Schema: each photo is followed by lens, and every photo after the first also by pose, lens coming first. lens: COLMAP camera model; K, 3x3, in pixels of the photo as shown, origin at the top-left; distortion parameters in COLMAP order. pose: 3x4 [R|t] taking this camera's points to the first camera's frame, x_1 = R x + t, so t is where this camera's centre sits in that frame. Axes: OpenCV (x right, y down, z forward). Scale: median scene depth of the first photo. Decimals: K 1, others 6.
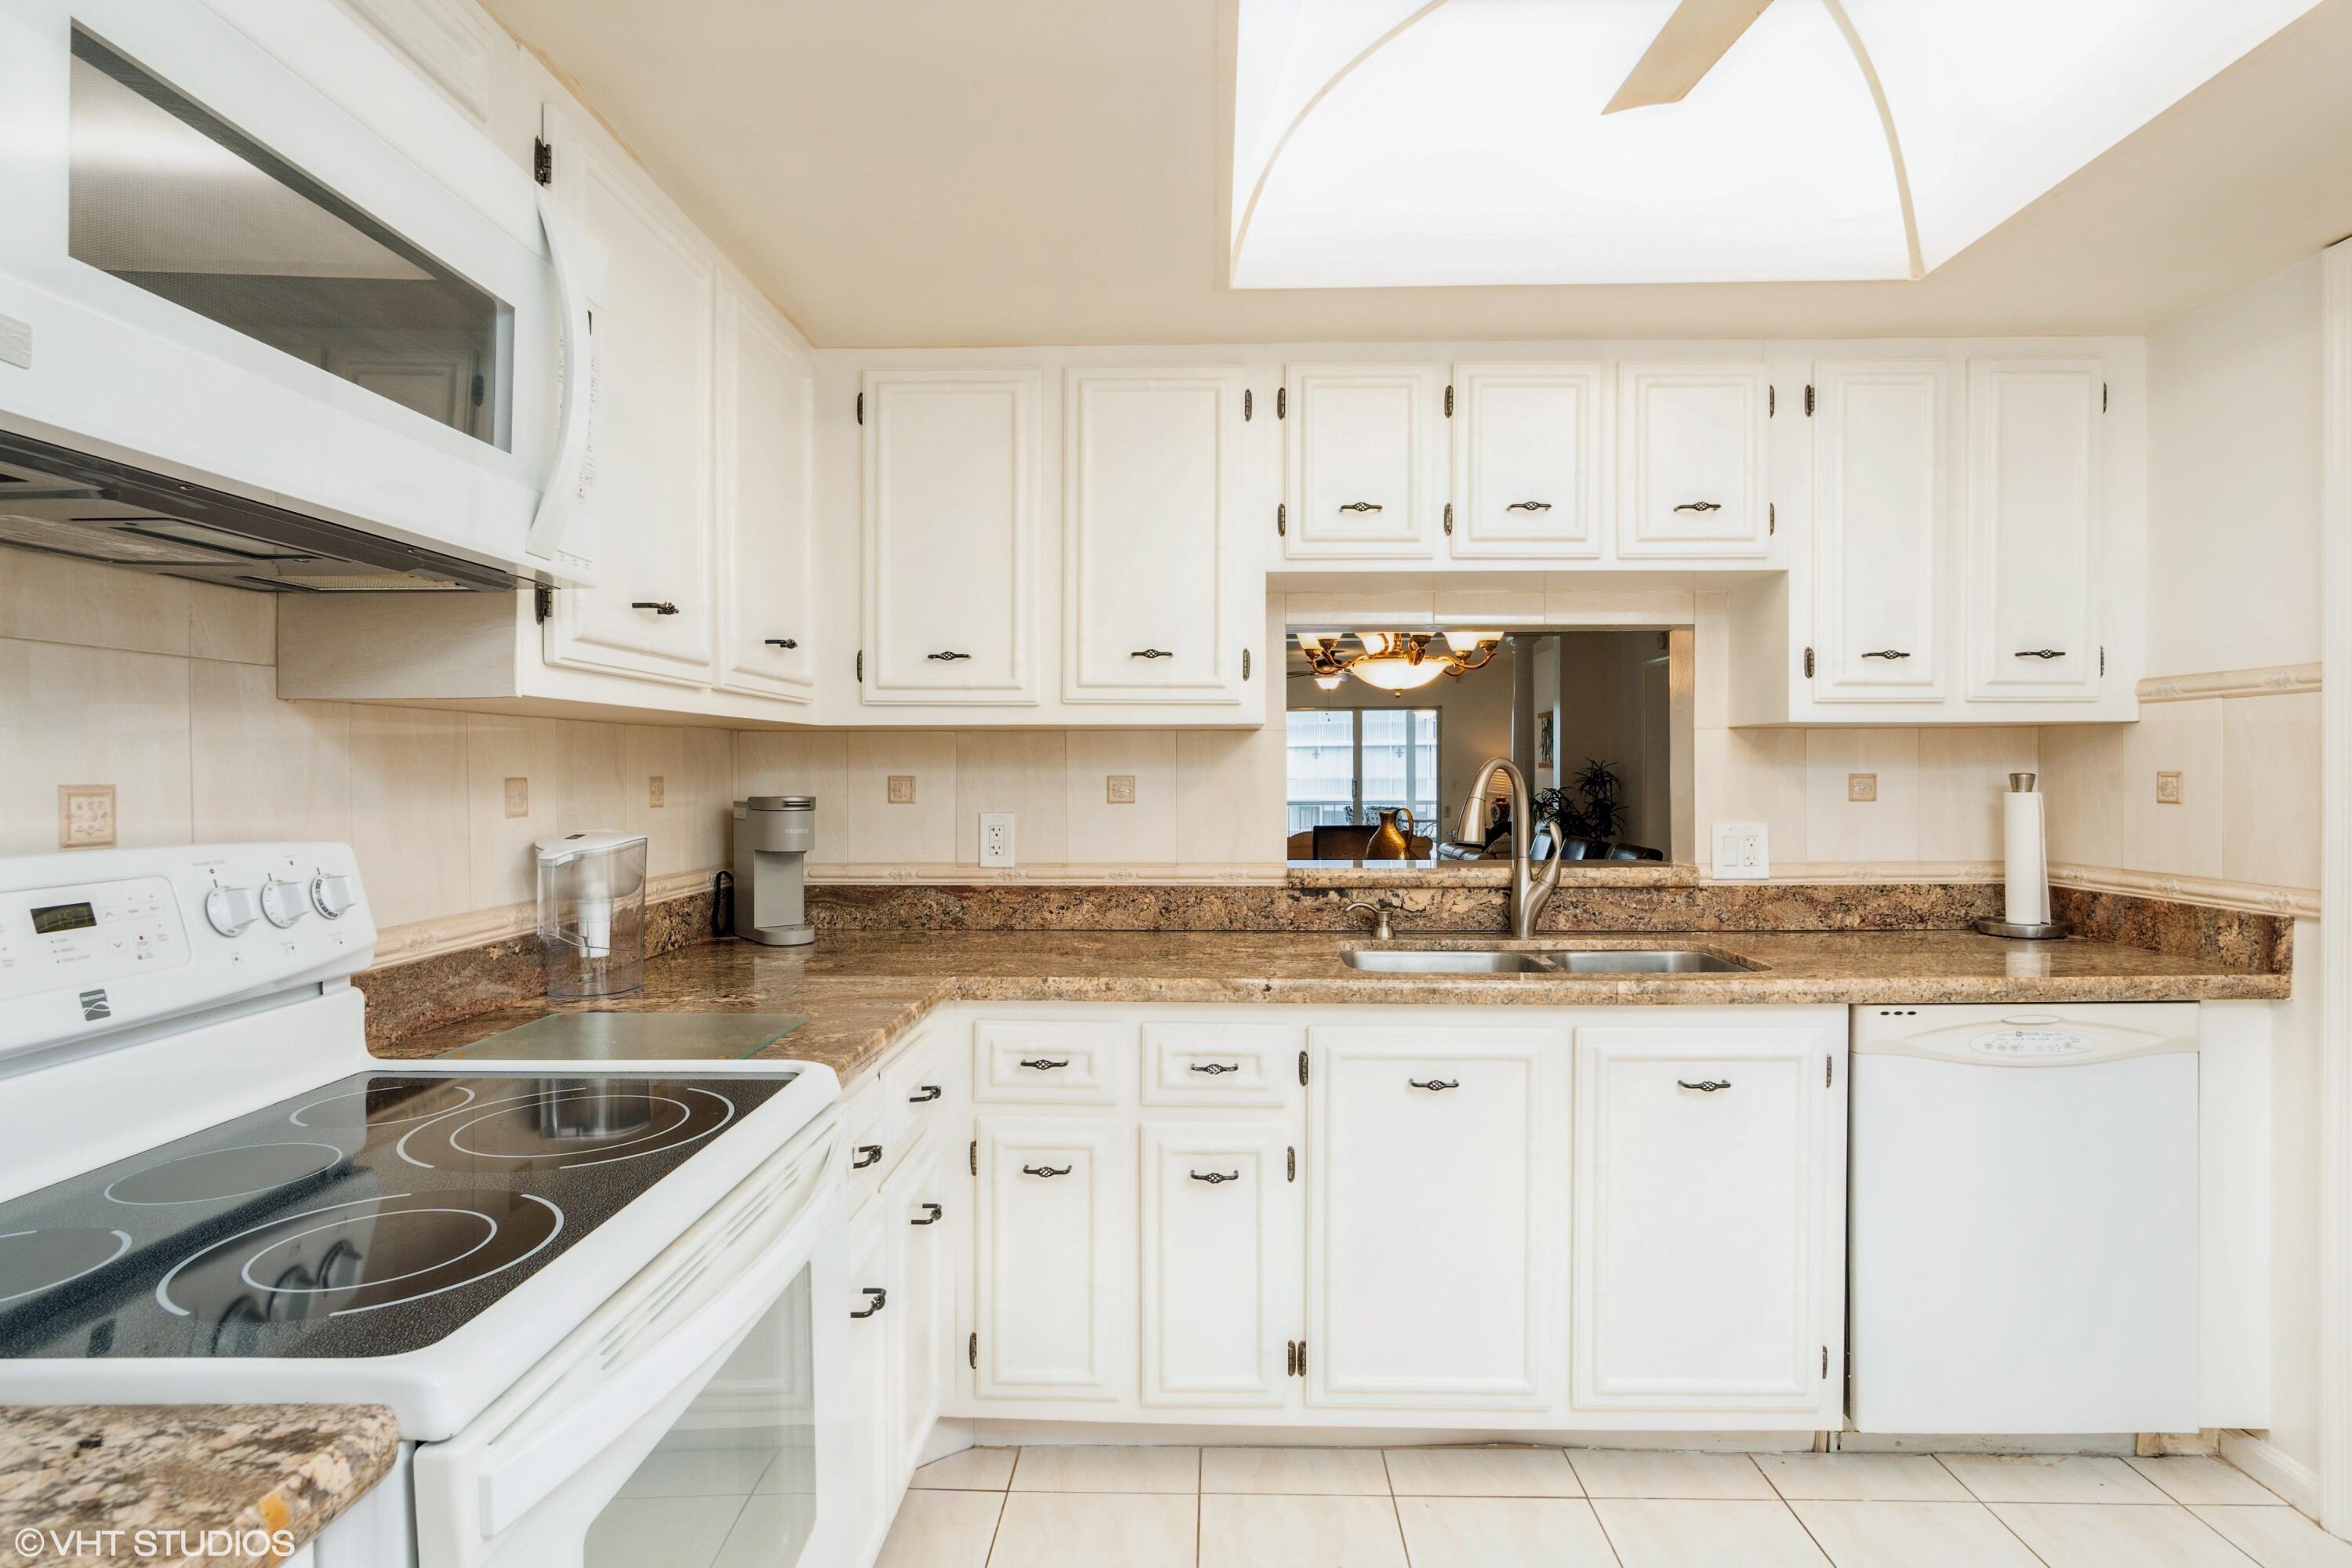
lens RADIAL K [[1255.2, 0, 1177.2], [0, 1255.2, 772.3], [0, 0, 1]] dist [-0.001542, 0.001318]
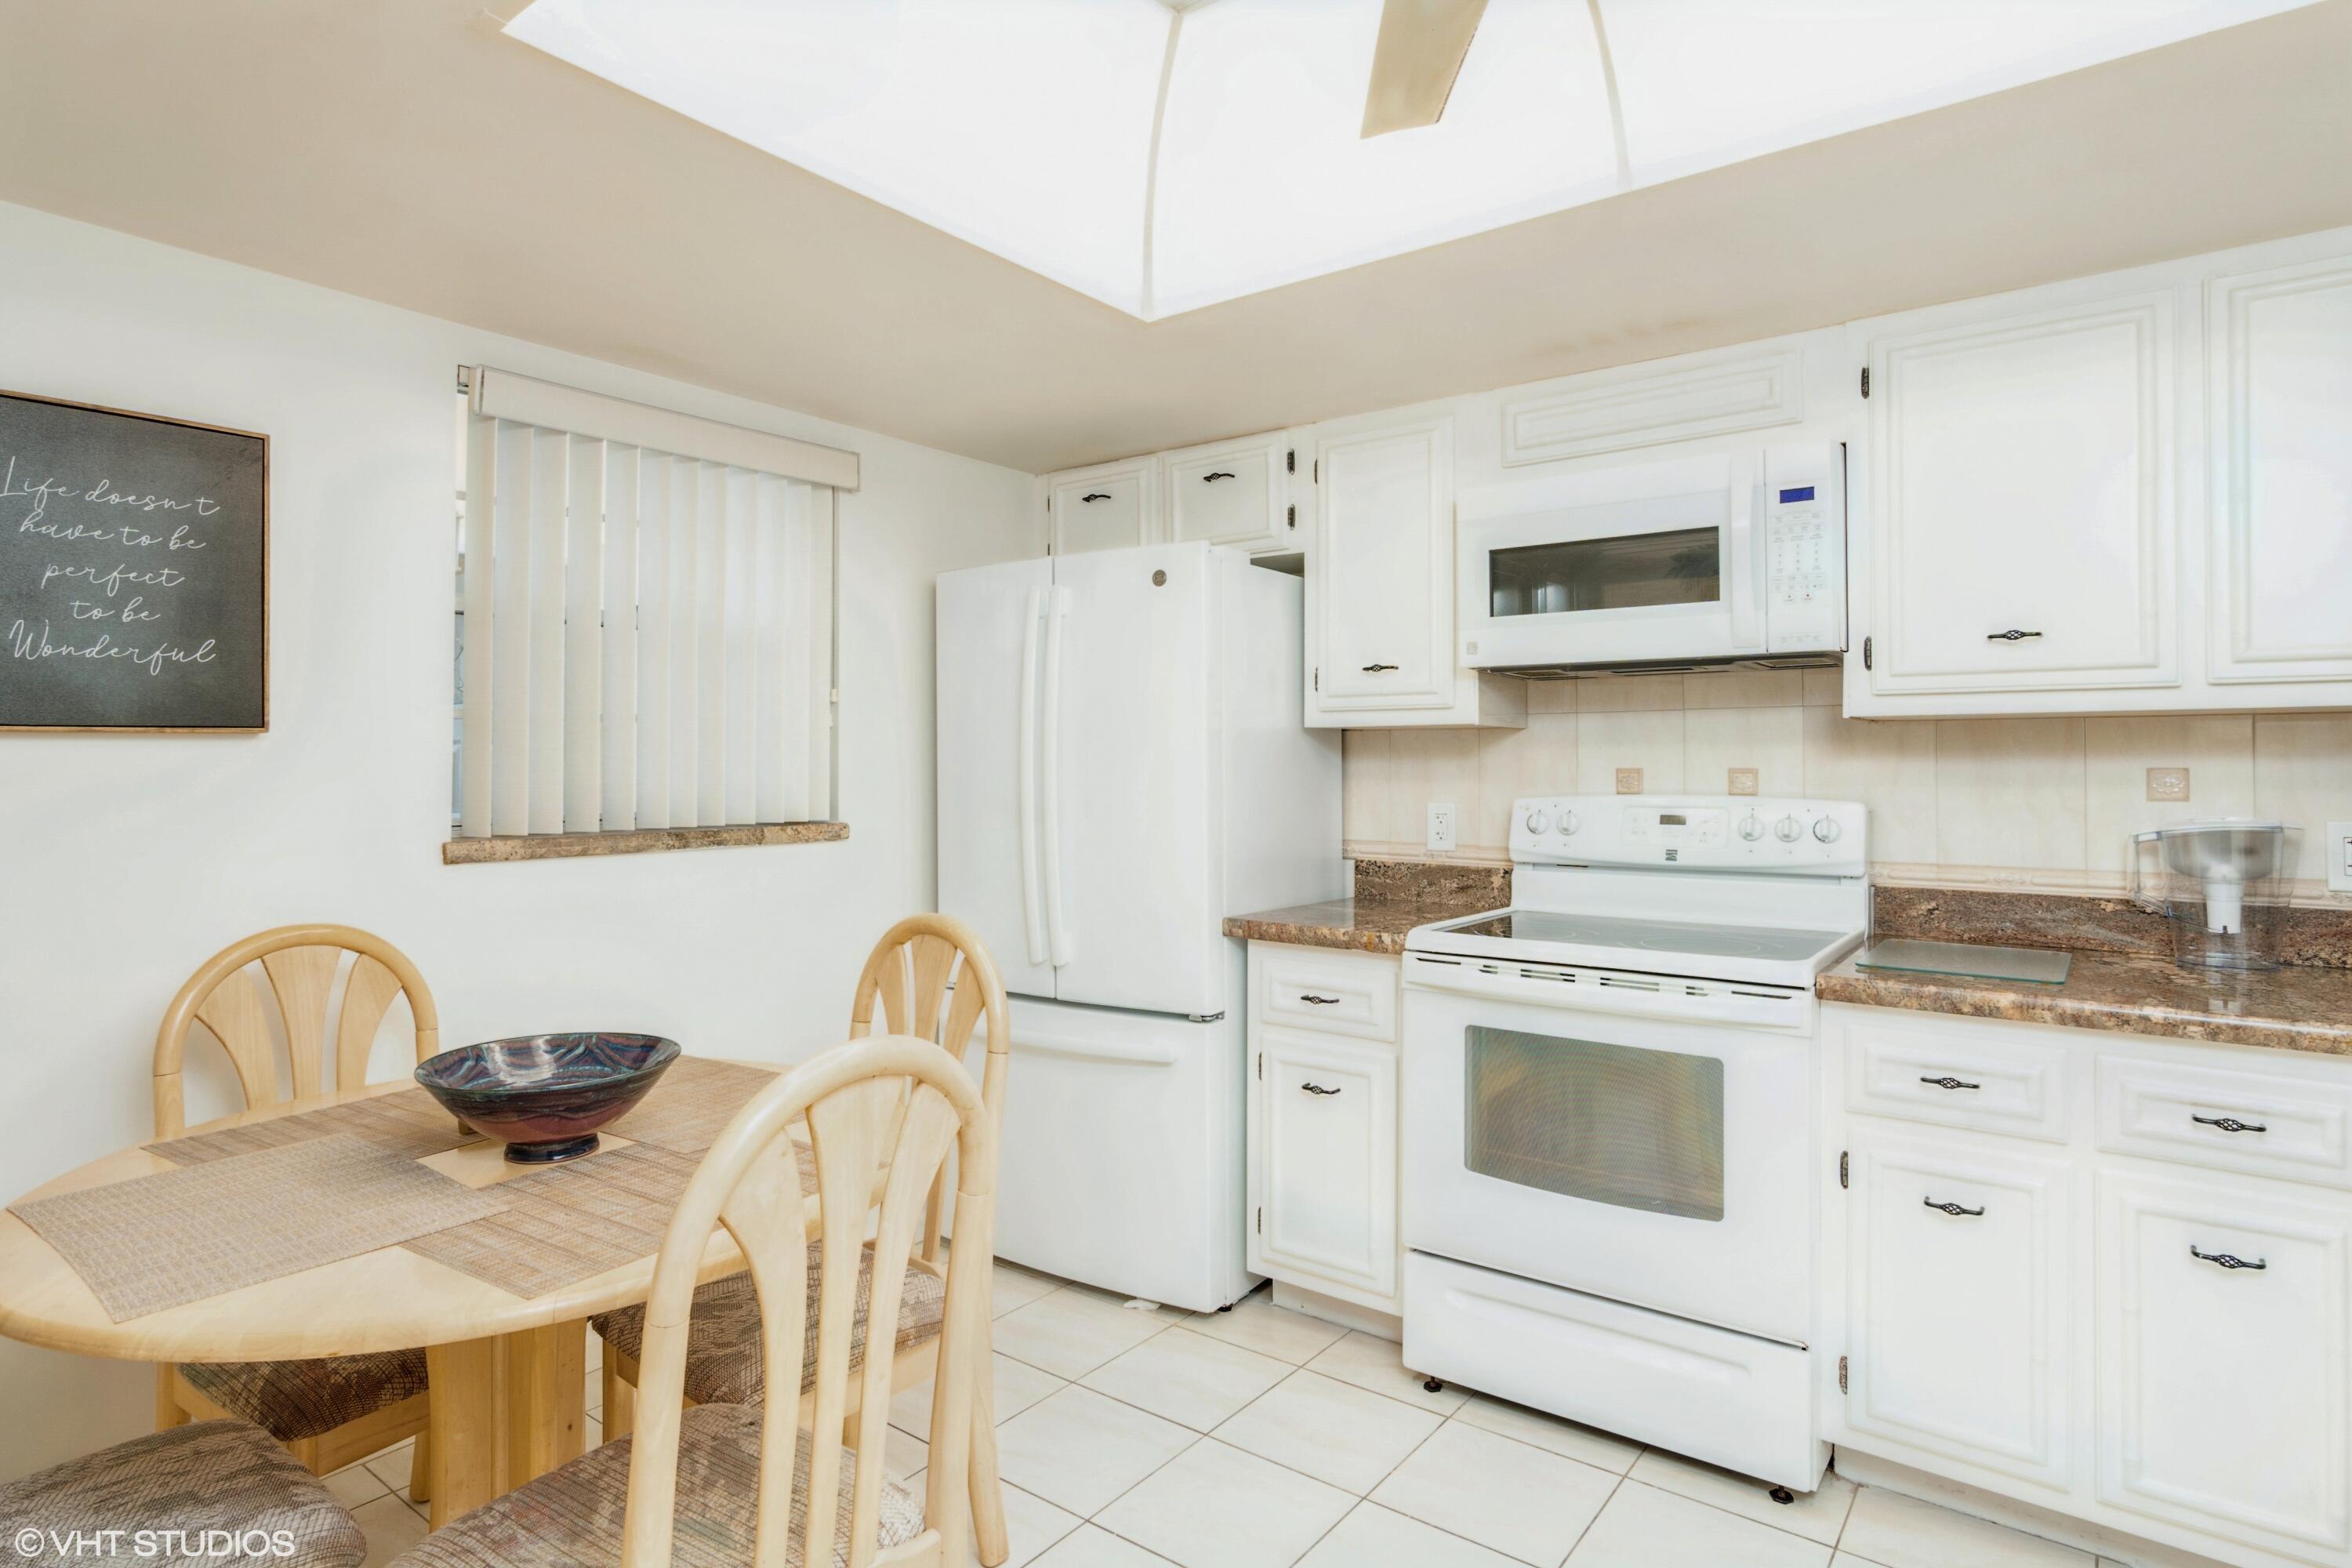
lens RADIAL K [[1255.2, 0, 1177.2], [0, 1255.2, 772.3], [0, 0, 1]] dist [-0.001542, 0.001318]
pose [[-0.584337, 0.006918, -0.811482, 1.100680], [-0.000852, 0.999958, 0.009139, -0.001942], [0.811511, 0.006031, -0.584306, 1.042526]]
